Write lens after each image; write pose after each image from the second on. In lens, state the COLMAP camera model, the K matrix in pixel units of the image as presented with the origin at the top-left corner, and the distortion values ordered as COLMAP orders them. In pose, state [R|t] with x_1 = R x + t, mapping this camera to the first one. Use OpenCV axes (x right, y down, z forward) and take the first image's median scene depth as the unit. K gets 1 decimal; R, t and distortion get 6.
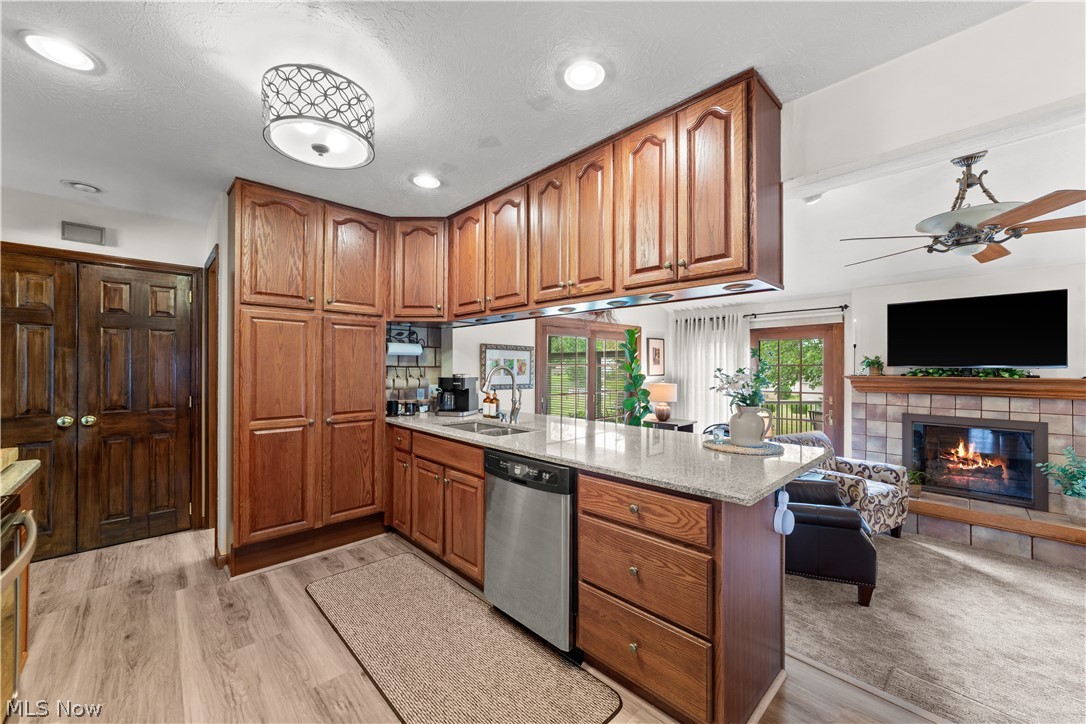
lens RADIAL K [[417.0, 0, 535.5], [0, 417.0, 364.4], [0, 0, 1]] dist [-0.016105, 0.006561]
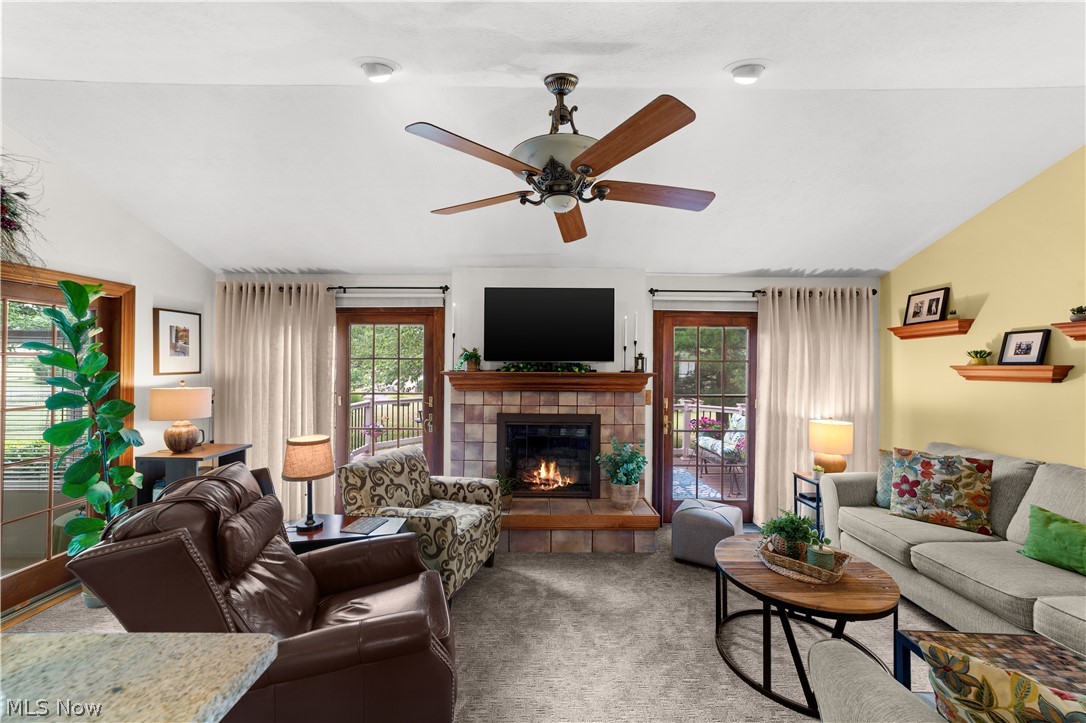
lens RADIAL K [[417.0, 0, 538.9], [0, 417.0, 364.9], [0, 0, 1]] dist [-0.016105, 0.006561]
pose [[0.688988, 0.001444, 0.724771, 0.324931], [-0.008984, 0.999938, 0.006548, 0.008245], [-0.724717, -0.011023, 0.688959, 0.345359]]
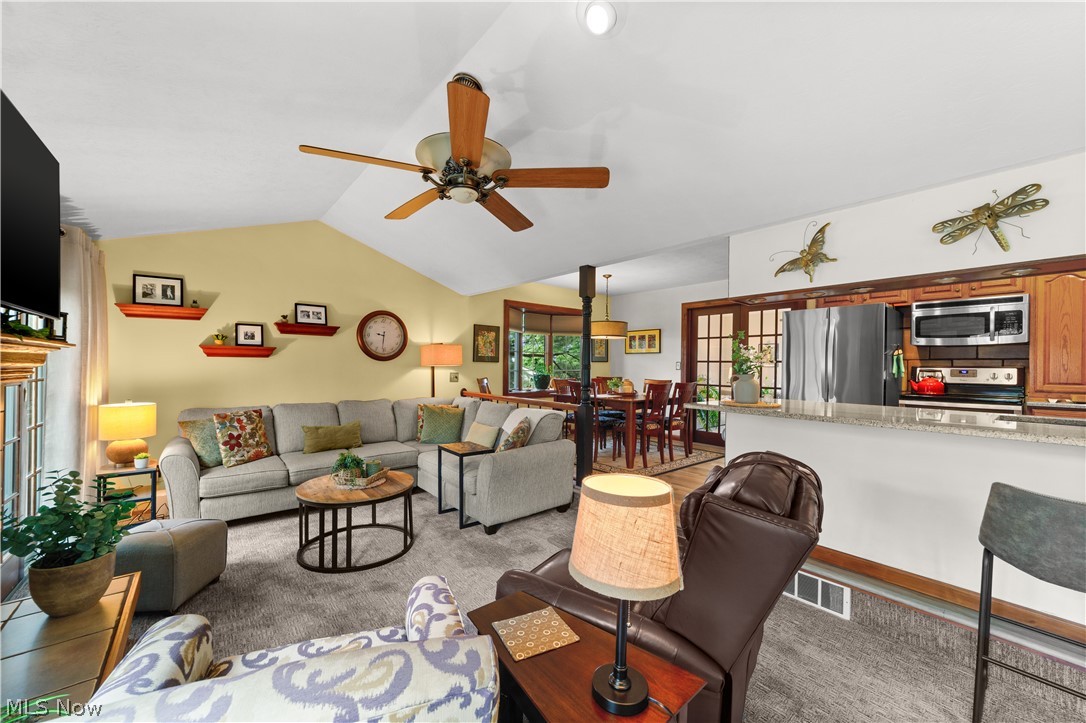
lens RADIAL K [[417.0, 0, 540.7], [0, 417.0, 367.6], [0, 0, 1]] dist [-0.016105, 0.006561]
pose [[-0.997410, -0.018324, 0.069559, 0.565938], [-0.018430, 0.999830, -0.000886, 0.047974], [-0.069531, -0.002166, -0.997577, 1.253339]]
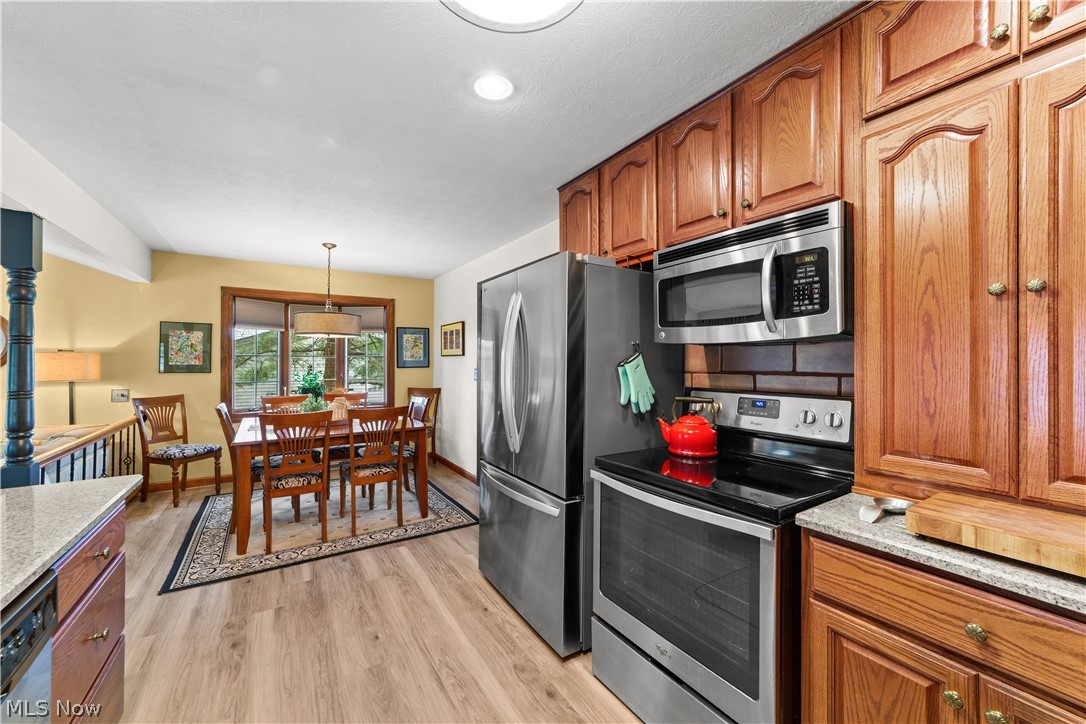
lens RADIAL K [[417.0, 0, 542.4], [0, 417.0, 358.5], [0, 0, 1]] dist [-0.016105, 0.006561]
pose [[-0.980268, -0.005910, 0.197587, -0.287934], [-0.008189, 0.999909, -0.010719, -0.005007], [-0.197506, -0.012125, -0.980227, 0.629860]]
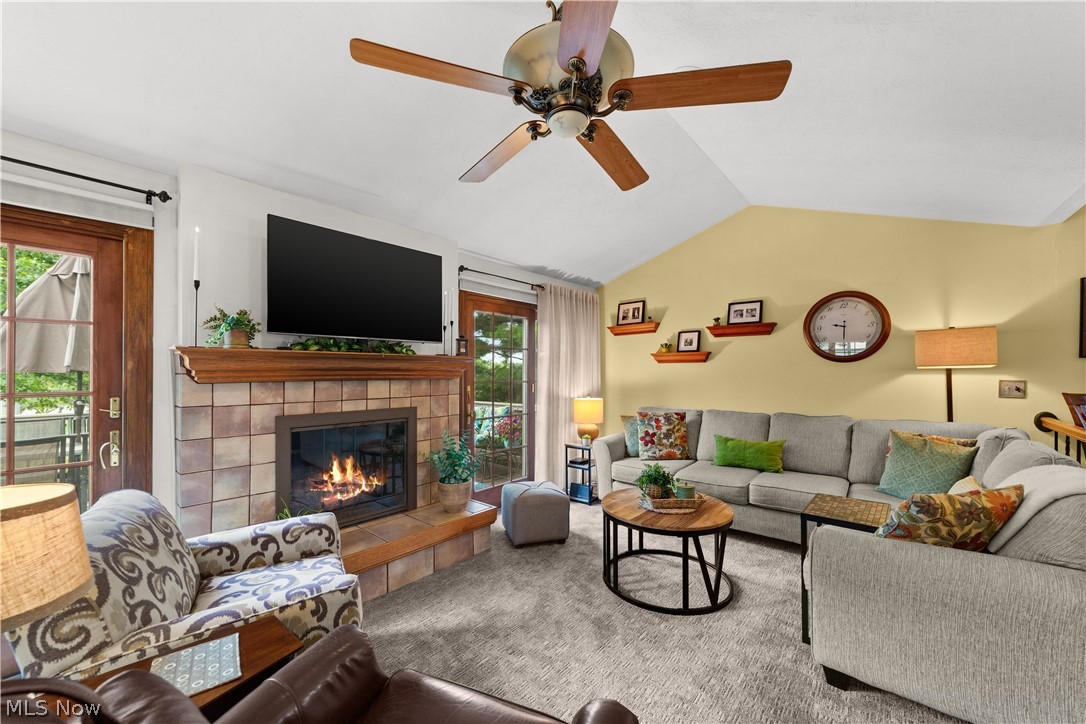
lens RADIAL K [[417.0, 0, 542.2], [0, 417.0, 371.7], [0, 0, 1]] dist [-0.016105, 0.006561]
pose [[-0.102023, -0.004469, 0.994772, 0.305798], [-0.005590, 0.999977, 0.003919, 0.056174], [-0.994766, -0.005161, -0.102045, 0.746999]]
